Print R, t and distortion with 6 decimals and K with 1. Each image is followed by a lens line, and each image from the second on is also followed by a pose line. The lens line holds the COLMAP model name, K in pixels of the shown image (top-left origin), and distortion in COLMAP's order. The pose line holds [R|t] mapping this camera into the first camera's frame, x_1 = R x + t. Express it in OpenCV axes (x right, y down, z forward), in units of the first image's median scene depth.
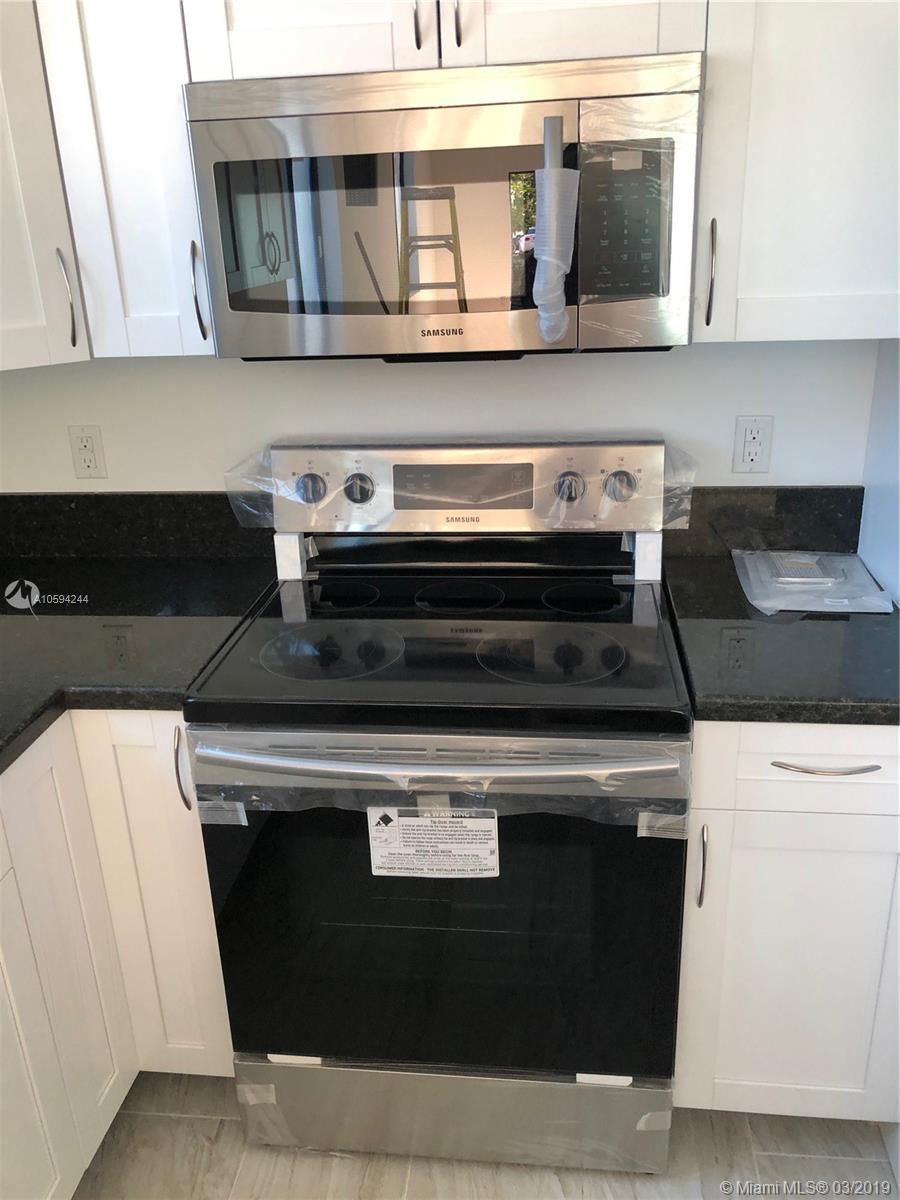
lens RADIAL K [[975.3, 0, 453.8], [0, 975.3, 594.7], [0, 0, 1]] dist [0.005945, 0.002171]
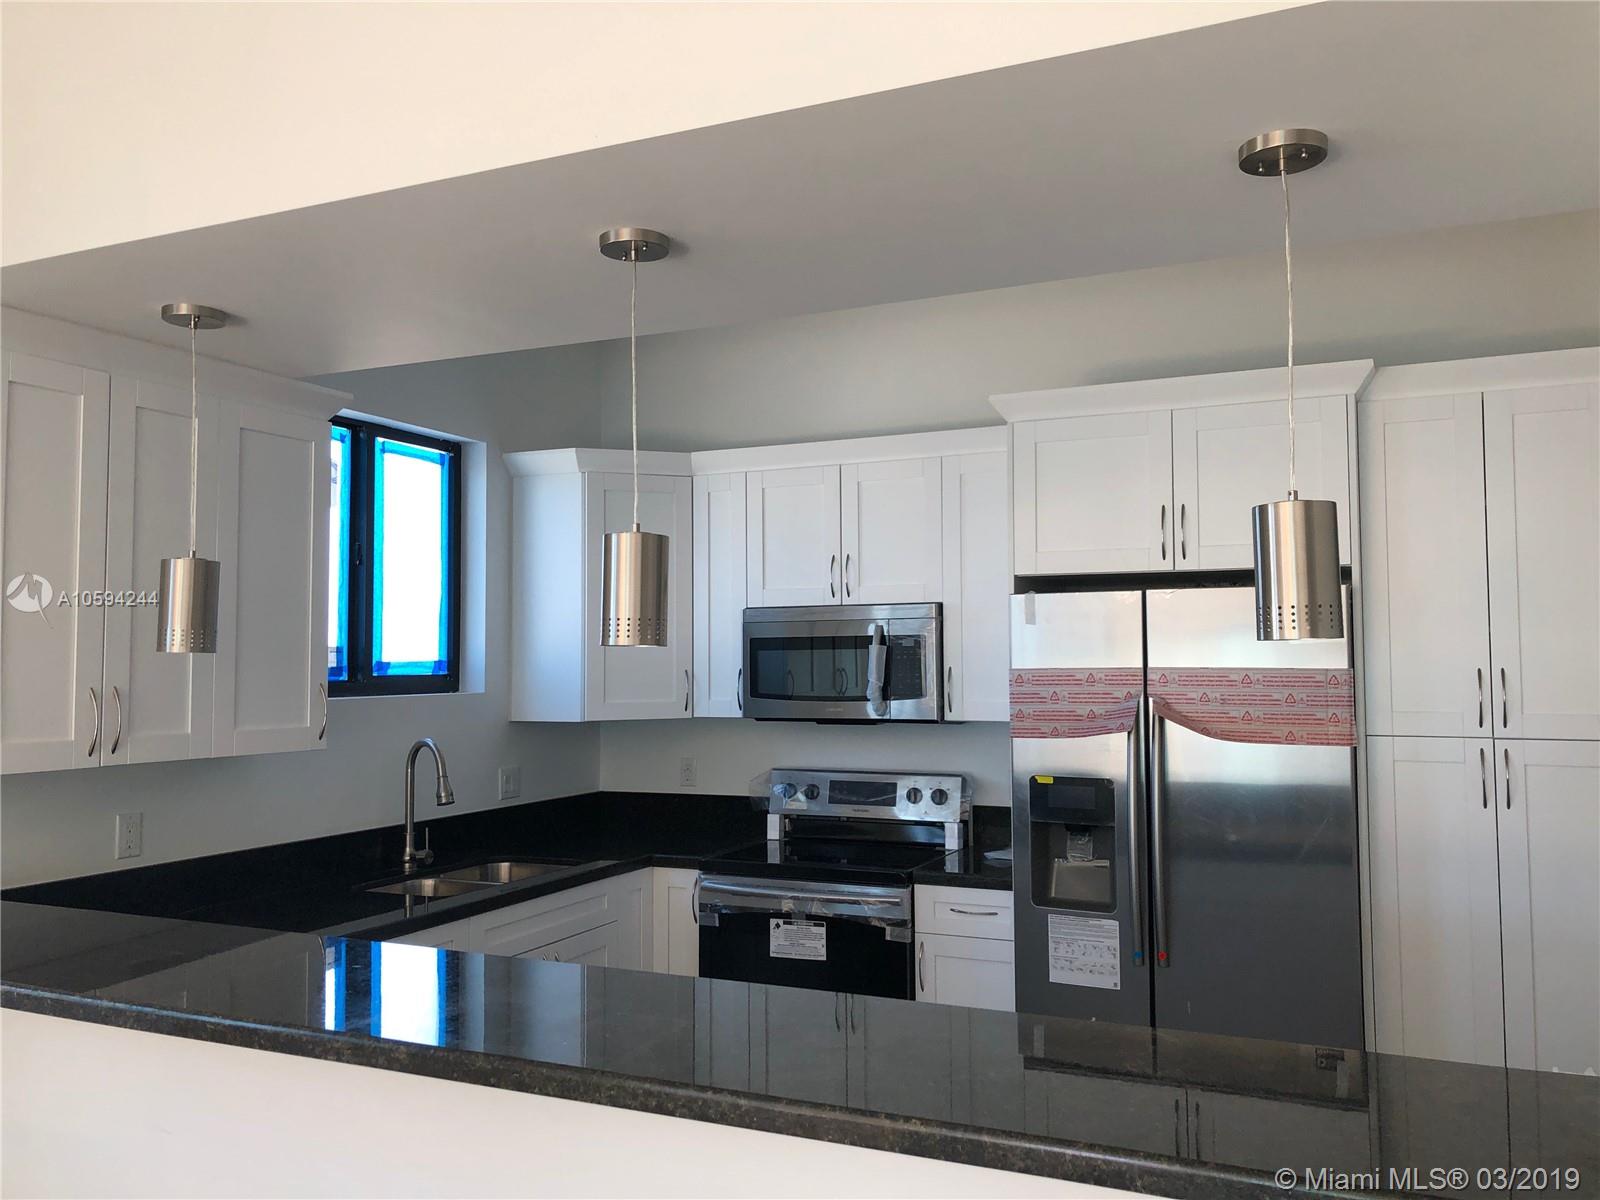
lens RADIAL K [[1289.8, 0, 807.2], [0, 1289.8, 590.6], [0, 0, 1]] dist [0.046388, -0.090848]
pose [[0.946860, 0.011815, -0.321430, 0.887310], [-0.141104, 0.913289, -0.382091, 0.630123], [0.289044, 0.407142, 0.866423, -1.720519]]
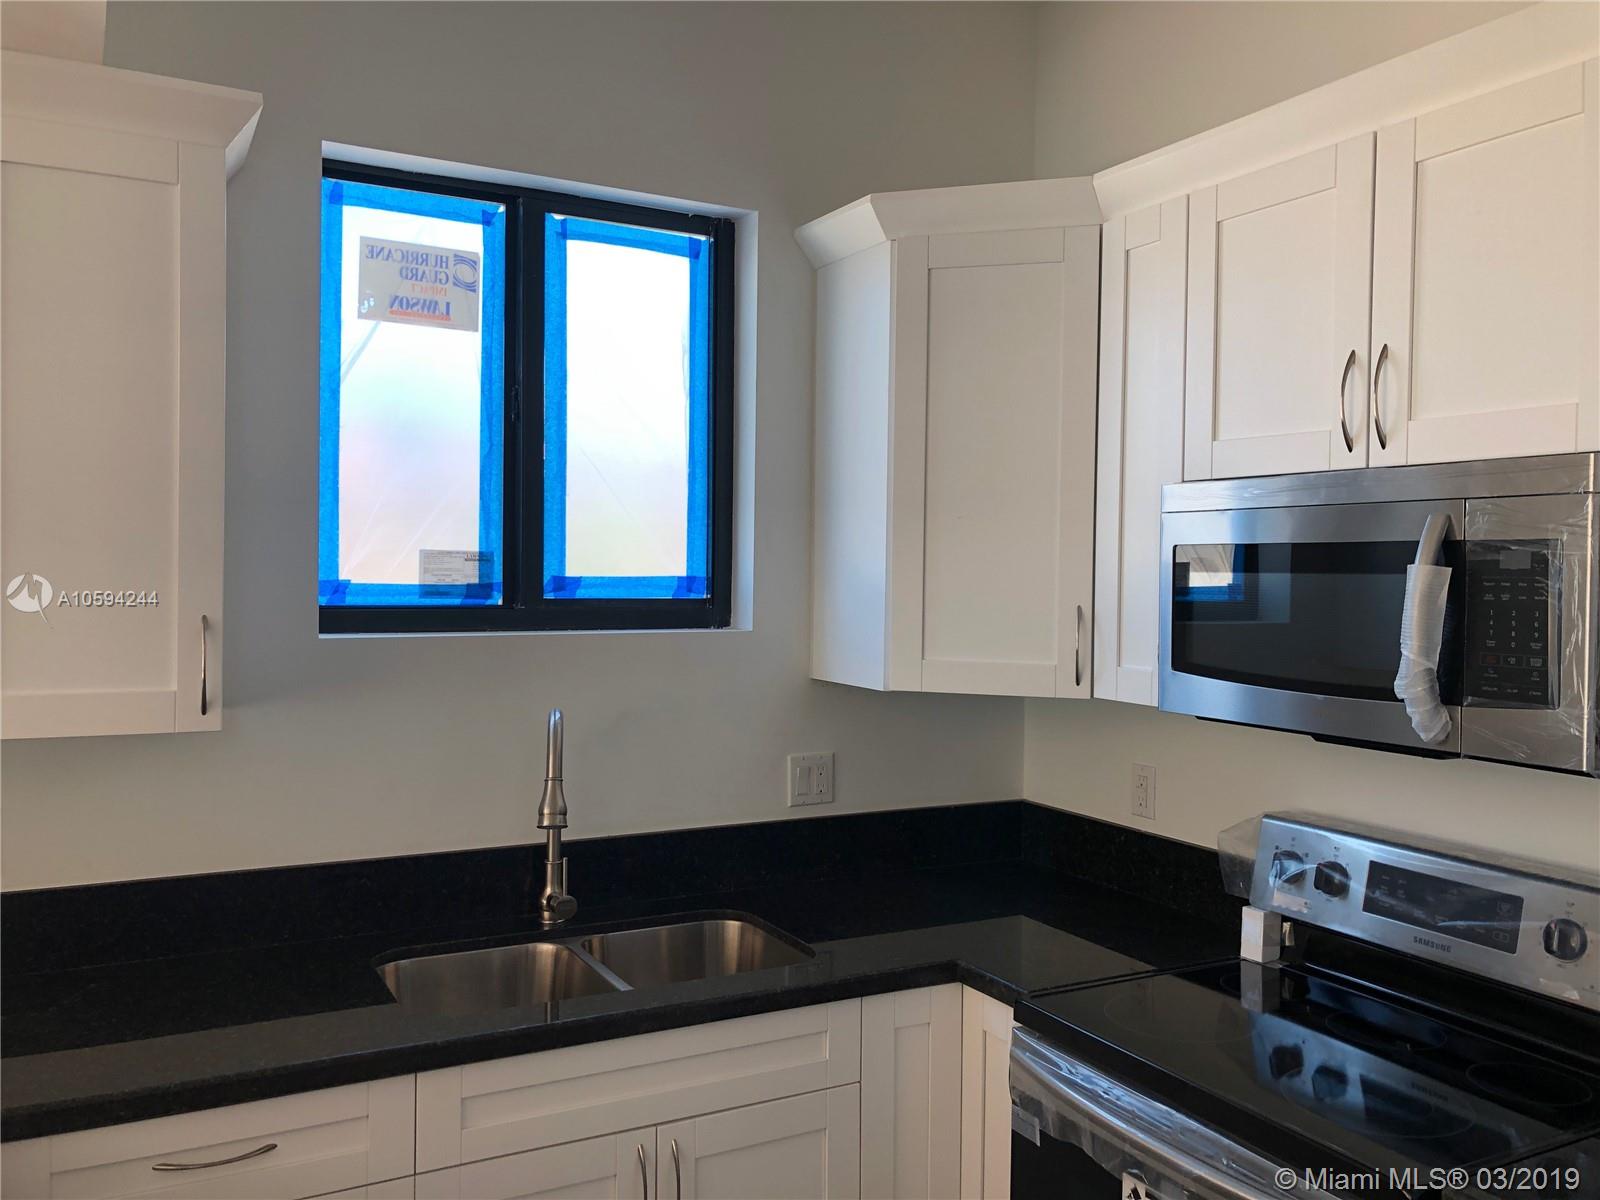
lens RADIAL K [[1289.8, 0, 807.2], [0, 1289.8, 590.6], [0, 0, 1]] dist [0.046388, -0.090848]
pose [[0.562392, 0.061326, -0.824594, 0.744841], [-0.330345, 0.930867, -0.156073, -0.012931], [0.758015, 0.360175, 0.543771, -0.130842]]
